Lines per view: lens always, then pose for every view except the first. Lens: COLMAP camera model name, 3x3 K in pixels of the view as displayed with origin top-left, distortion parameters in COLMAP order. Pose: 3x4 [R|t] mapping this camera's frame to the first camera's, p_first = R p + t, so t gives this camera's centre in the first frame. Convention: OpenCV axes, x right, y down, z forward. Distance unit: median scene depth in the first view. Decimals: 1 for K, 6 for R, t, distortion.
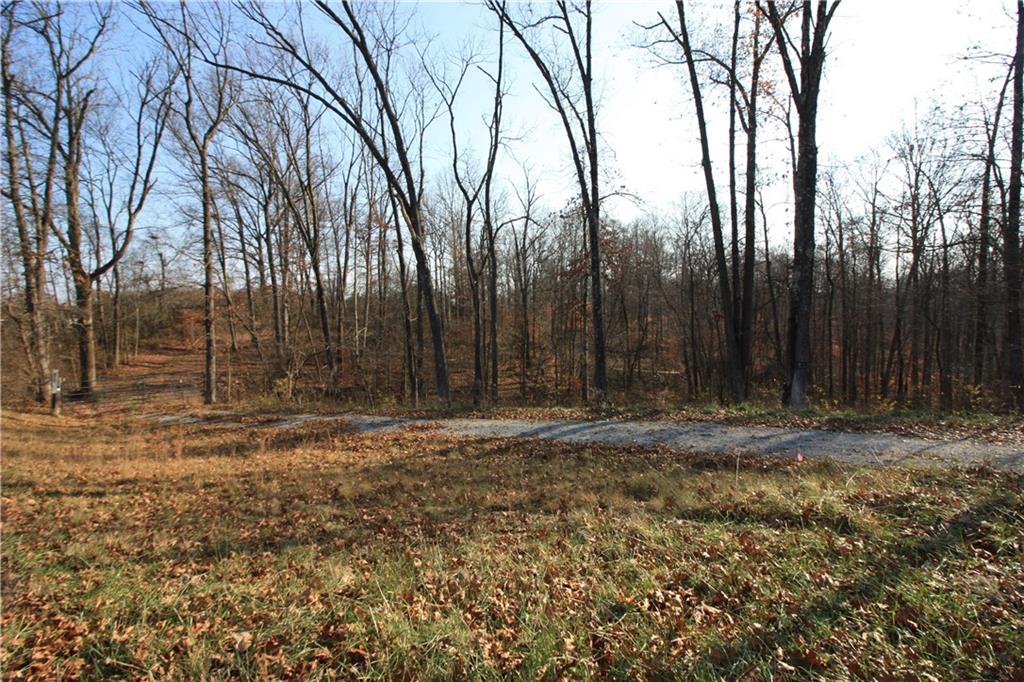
lens RADIAL K [[459.7, 0, 512.3], [0, 459.7, 339.0], [0, 0, 1]] dist [-0.017855, -0.006049]
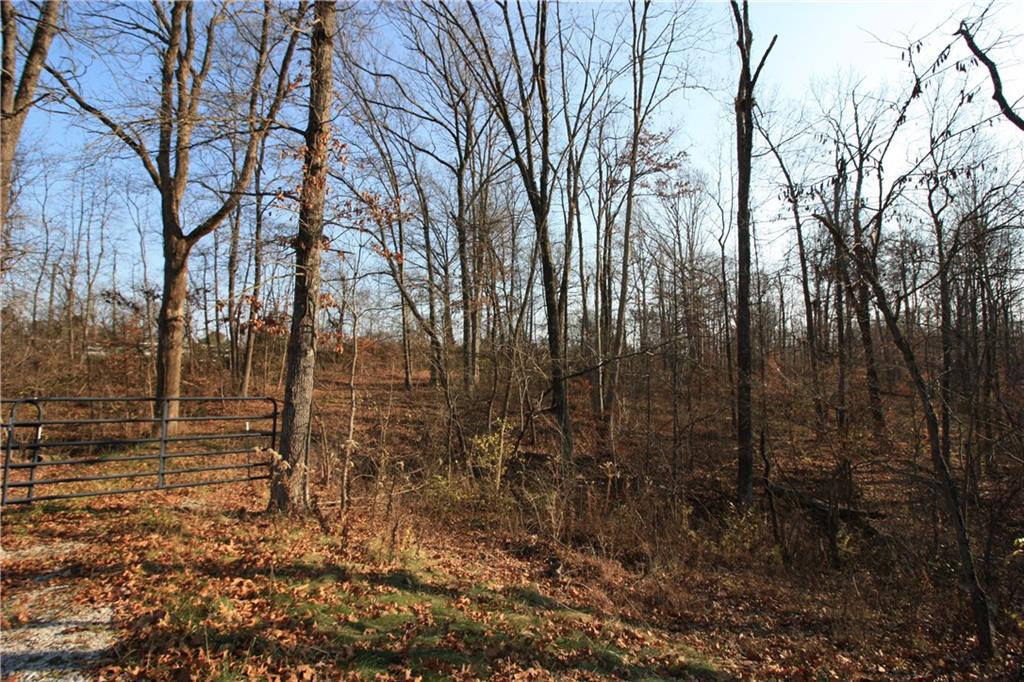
lens RADIAL K [[459.7, 0, 511.4], [0, 459.7, 338.1], [0, 0, 1]] dist [-0.017855, -0.006049]
pose [[0.937643, -0.013752, -0.347328, -0.249507], [-0.032810, 0.991255, -0.127820, 0.038453], [0.346049, 0.131246, 0.928991, 0.450326]]
